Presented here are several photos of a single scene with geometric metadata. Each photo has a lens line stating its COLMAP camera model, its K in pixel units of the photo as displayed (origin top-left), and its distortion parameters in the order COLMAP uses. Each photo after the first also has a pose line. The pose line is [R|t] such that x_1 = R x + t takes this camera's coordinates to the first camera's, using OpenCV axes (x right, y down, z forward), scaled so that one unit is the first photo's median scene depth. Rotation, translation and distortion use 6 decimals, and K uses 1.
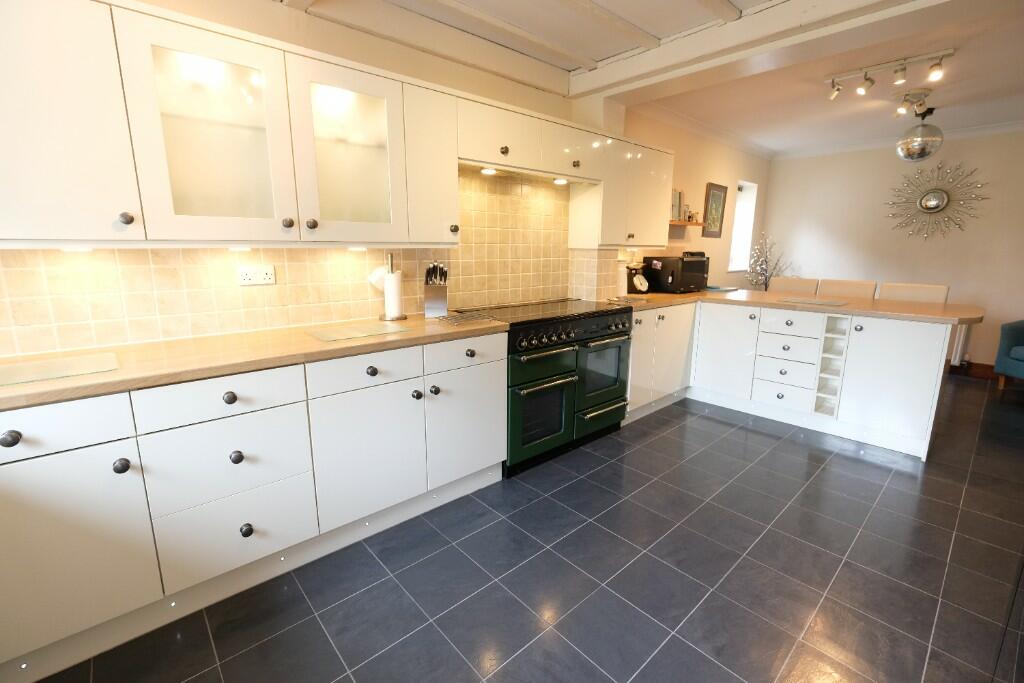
lens RADIAL K [[446.2, 0, 511.9], [0, 446.2, 337.6], [0, 0, 1]] dist [-0.003872, 0.000492]
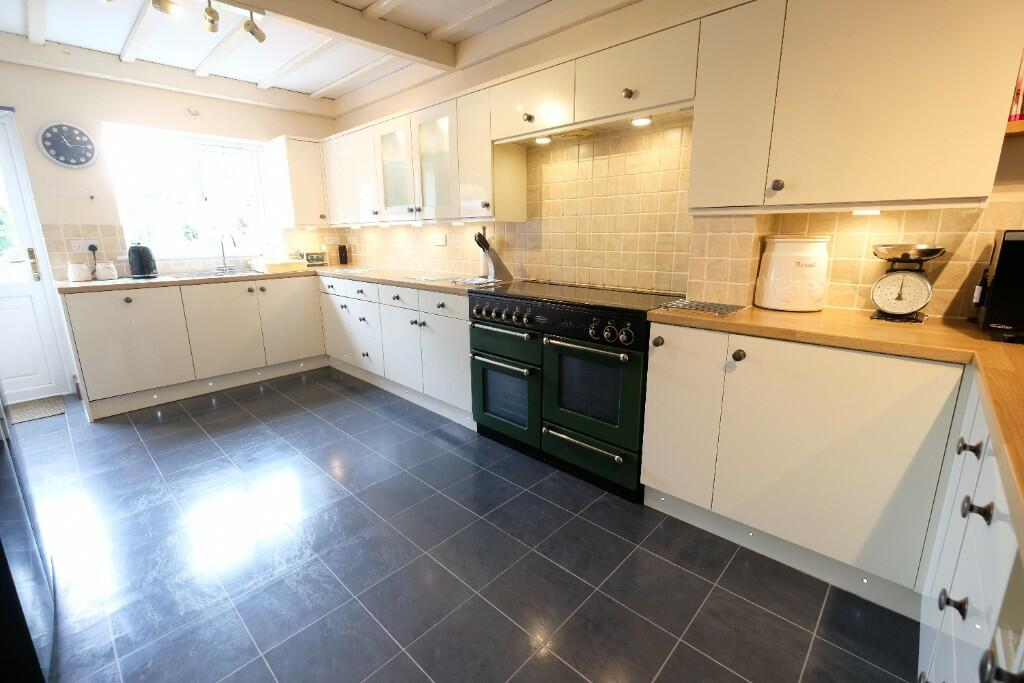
lens RADIAL K [[446.2, 0, 511.9], [0, 446.2, 337.6], [0, 0, 1]] dist [-0.003872, 0.000492]
pose [[0.083351, 0.222465, -0.971371, 0.620377], [-0.190794, 0.960293, 0.203557, -0.091191], [0.978085, 0.168365, 0.122486, 0.559249]]
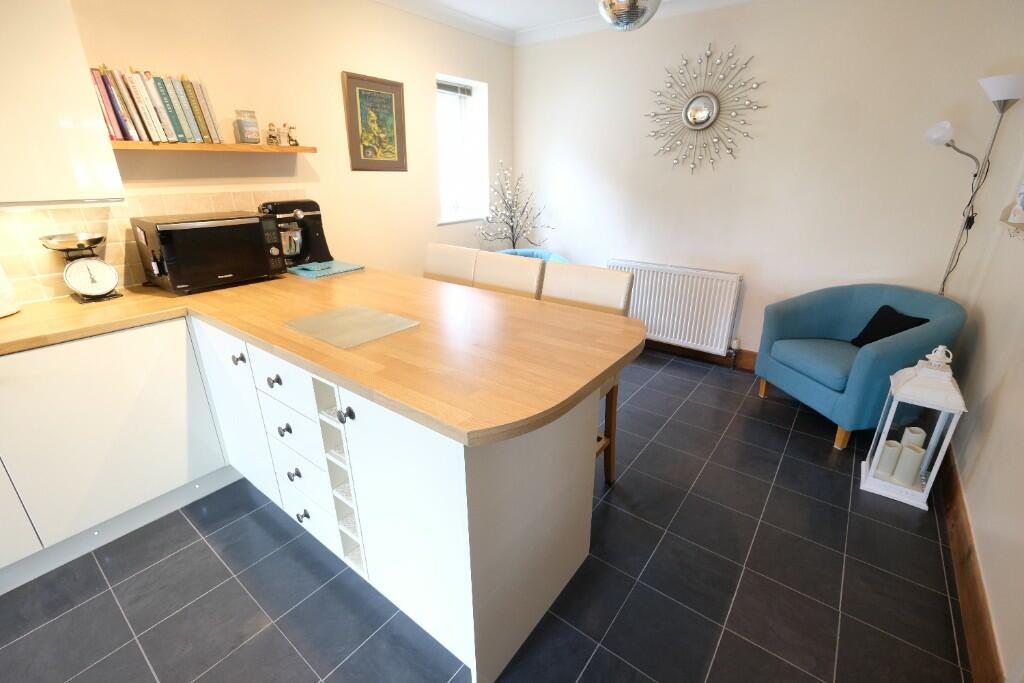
lens RADIAL K [[446.2, 0, 511.9], [0, 446.2, 337.6], [0, 0, 1]] dist [-0.003872, 0.000492]
pose [[0.983978, -0.071151, 0.163480, 0.608029], [0.044582, 0.985981, 0.160790, -0.107220], [-0.172629, -0.150926, 0.973355, 0.400735]]
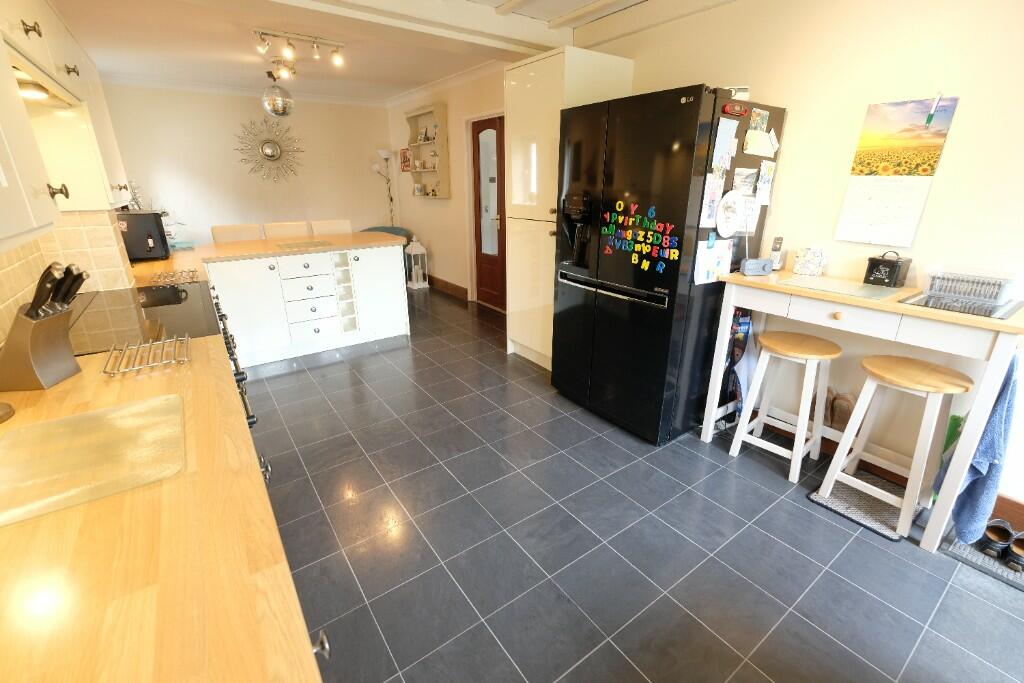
lens RADIAL K [[446.2, 0, 511.9], [0, 446.2, 337.6], [0, 0, 1]] dist [-0.003872, 0.000492]
pose [[0.107866, -0.334503, 0.936201, -0.331235], [0.203617, 0.929166, 0.308529, -0.081018], [-0.973091, 0.157346, 0.168335, 0.260557]]
